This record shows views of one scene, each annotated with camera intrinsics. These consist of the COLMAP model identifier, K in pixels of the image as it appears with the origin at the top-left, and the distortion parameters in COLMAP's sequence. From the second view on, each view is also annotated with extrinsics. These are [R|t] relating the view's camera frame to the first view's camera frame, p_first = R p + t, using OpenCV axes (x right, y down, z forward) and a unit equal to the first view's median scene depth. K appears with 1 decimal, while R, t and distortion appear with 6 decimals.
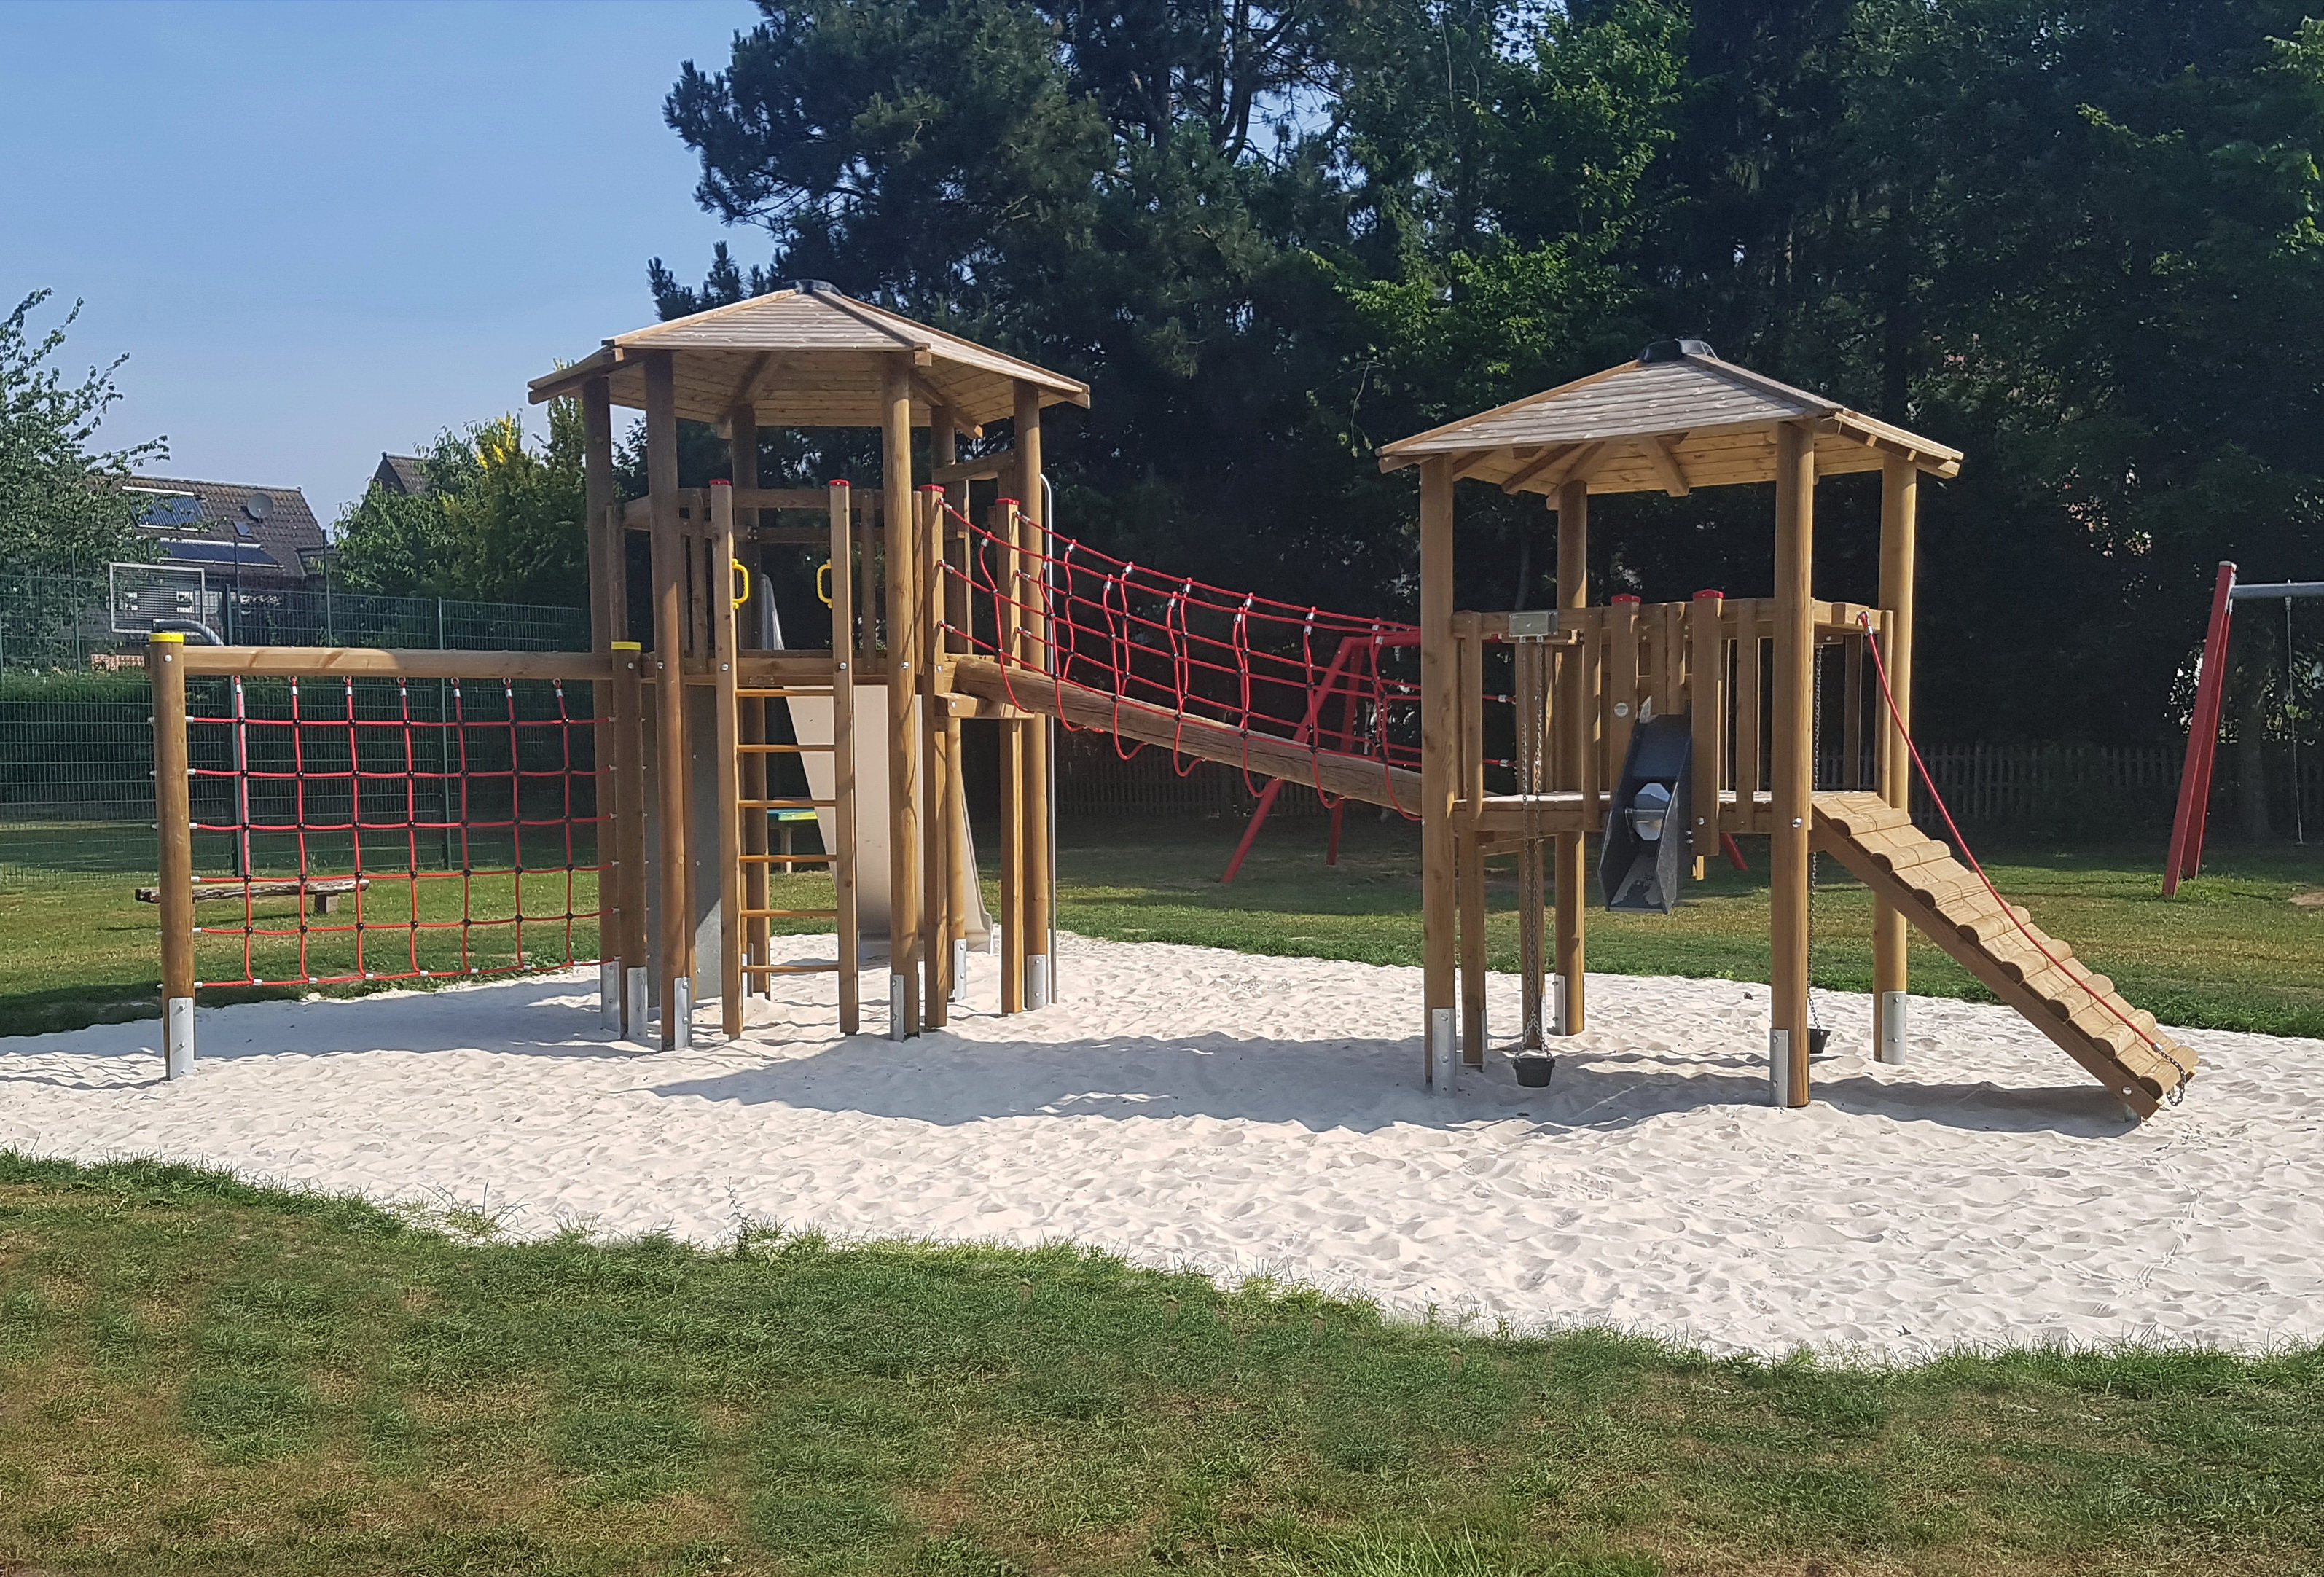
lens RADIAL K [[2232.7, 0, 1206.4], [0, 2232.7, 797.7], [0, 0, 1]] dist [0.201199, -0.381735]
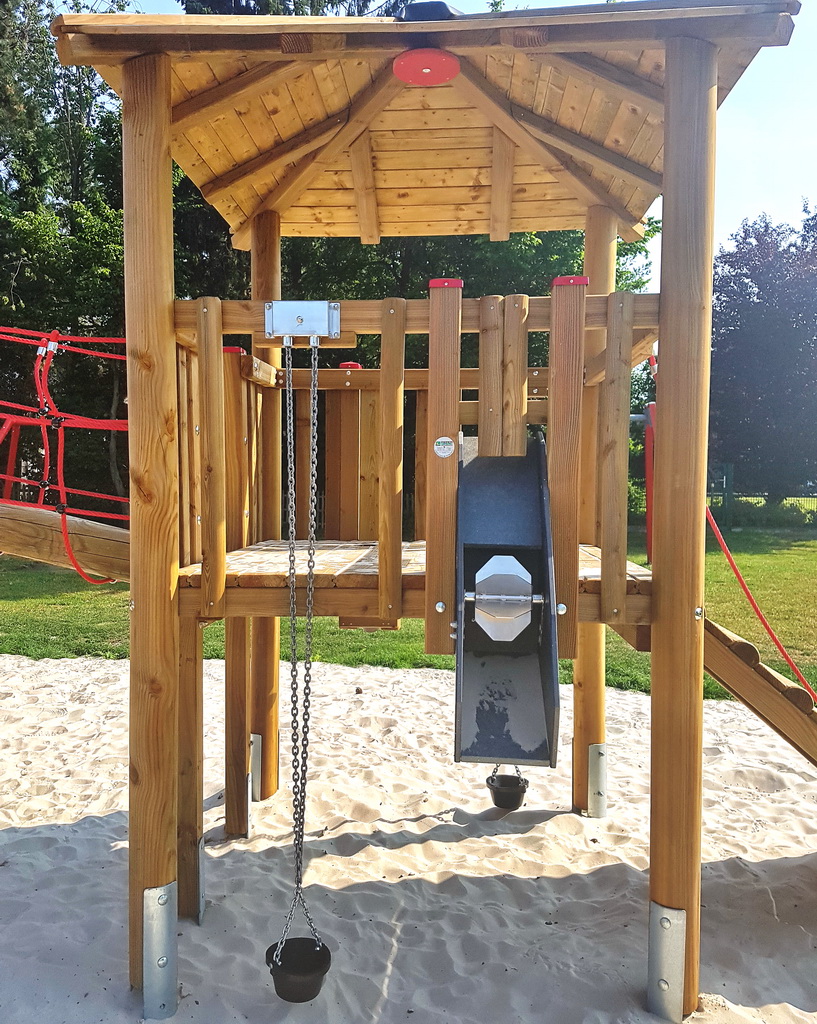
lens RADIAL K [[811.0, 0, 384.6], [0, 811.0, 533.6], [0, 0, 1]] dist [0.112958, -0.127831]
pose [[0.884438, -0.006957, 0.466606, 0.042686], [-0.008975, 0.999450, 0.031913, -0.016635], [-0.466571, -0.032413, 0.883890, 0.641215]]
